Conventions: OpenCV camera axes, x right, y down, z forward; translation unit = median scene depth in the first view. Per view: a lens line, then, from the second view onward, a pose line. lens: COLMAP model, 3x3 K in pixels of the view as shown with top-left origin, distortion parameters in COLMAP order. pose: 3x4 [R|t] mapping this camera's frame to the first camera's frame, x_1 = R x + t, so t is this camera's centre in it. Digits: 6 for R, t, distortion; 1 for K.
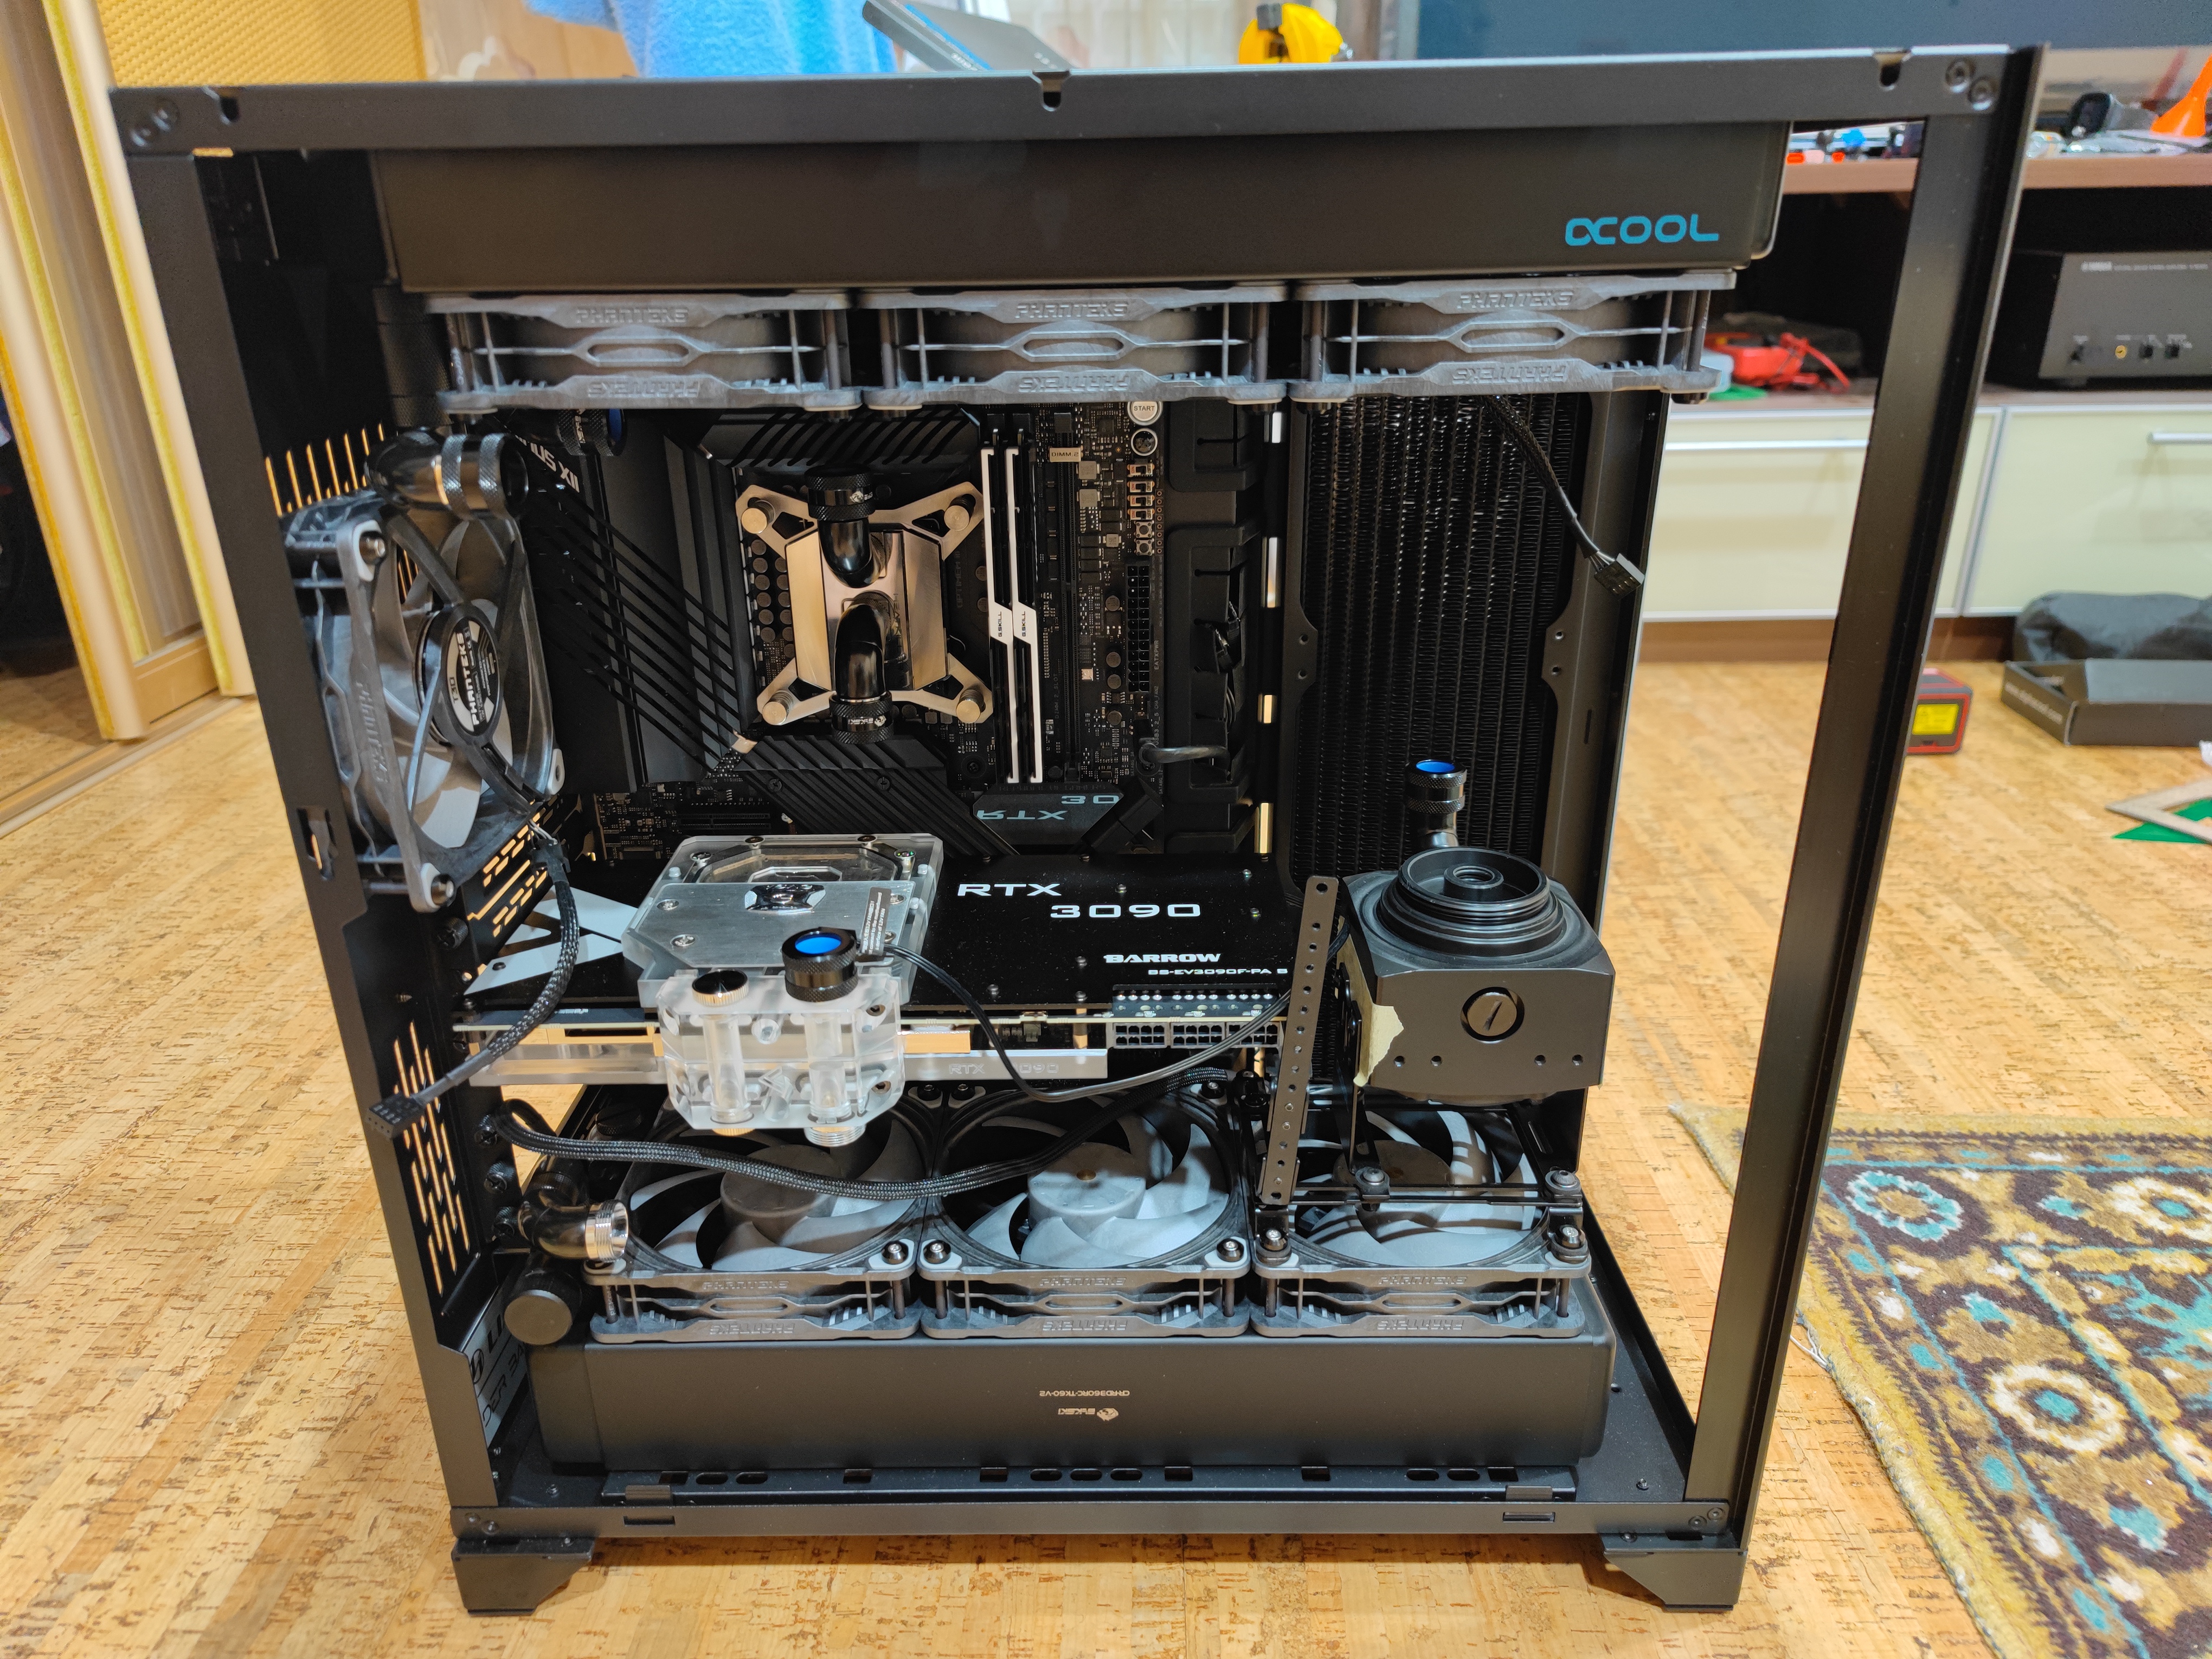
lens RADIAL K [[1518.5, 0, 1101.7], [0, 1518.5, 843.0], [0, 0, 1]] dist [0.031517, -0.030982]
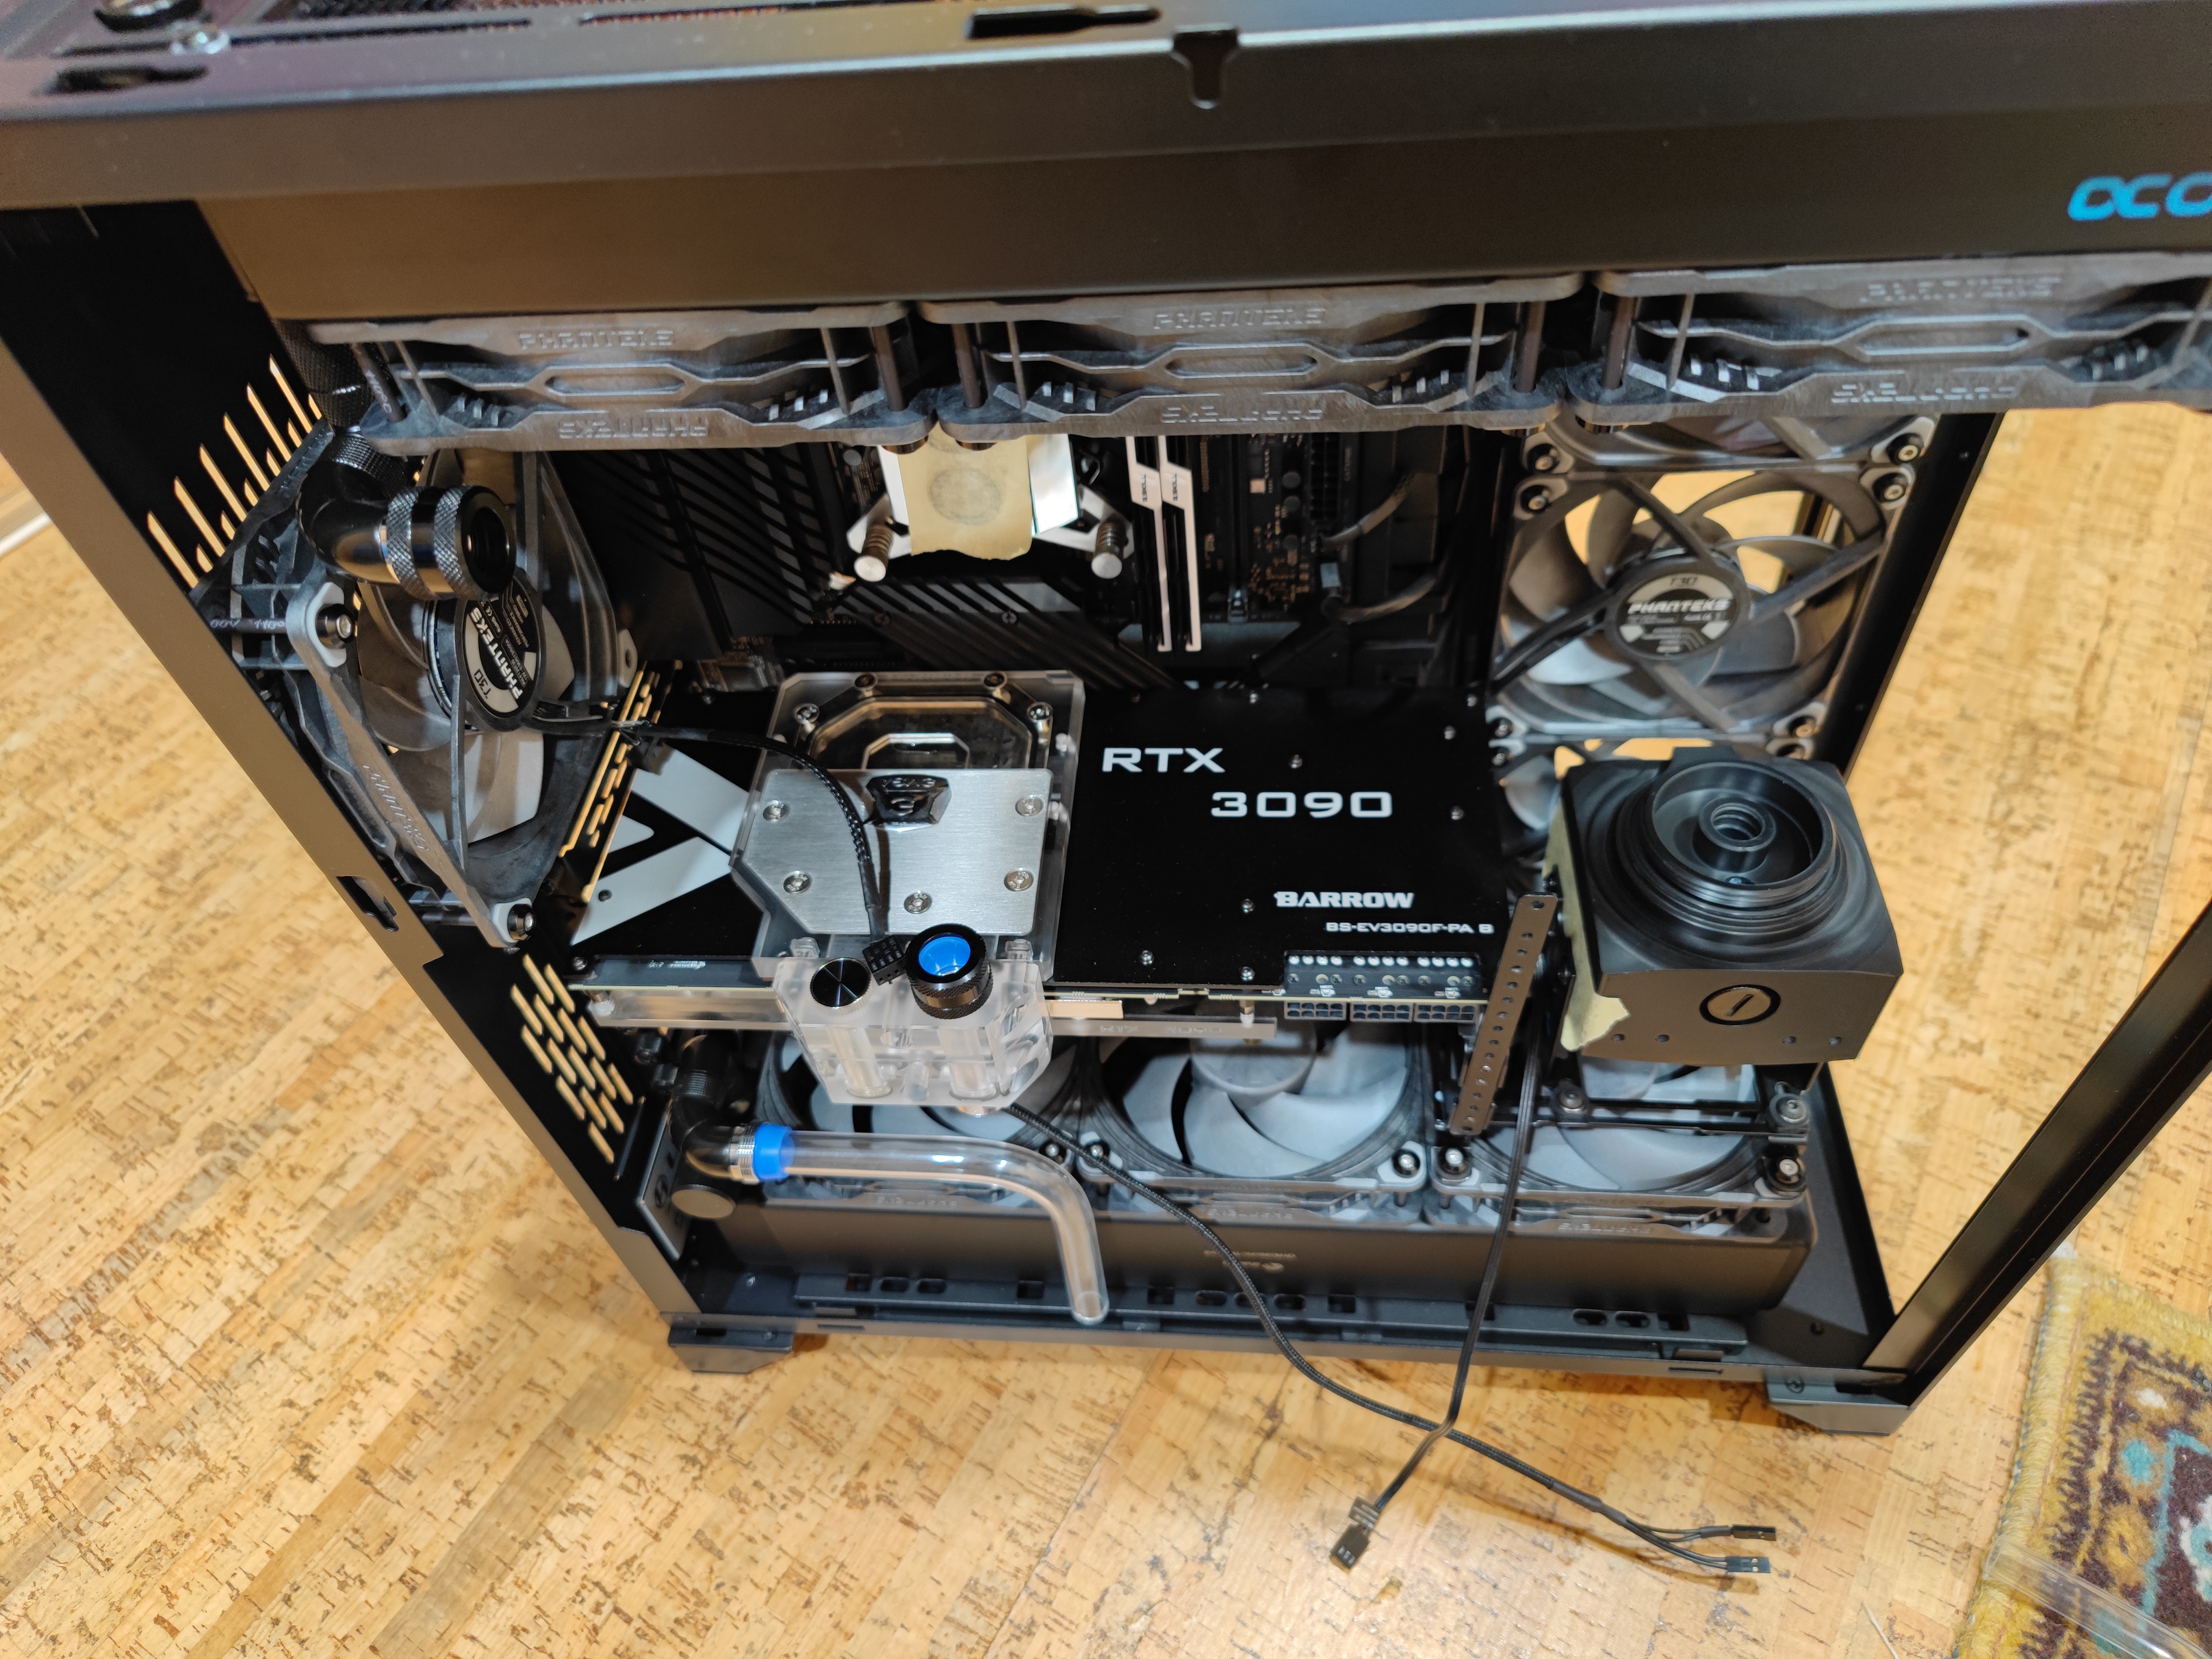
lens RADIAL K [[1518.5, 0, 1095.1], [0, 1518.5, 832.2], [0, 0, 1]] dist [0.031517, -0.030982]
pose [[0.993926, 0.009930, -0.109604, -0.005537], [0.041615, 0.888063, 0.457835, -0.350417], [0.101882, -0.459615, 0.882255, 0.243543]]
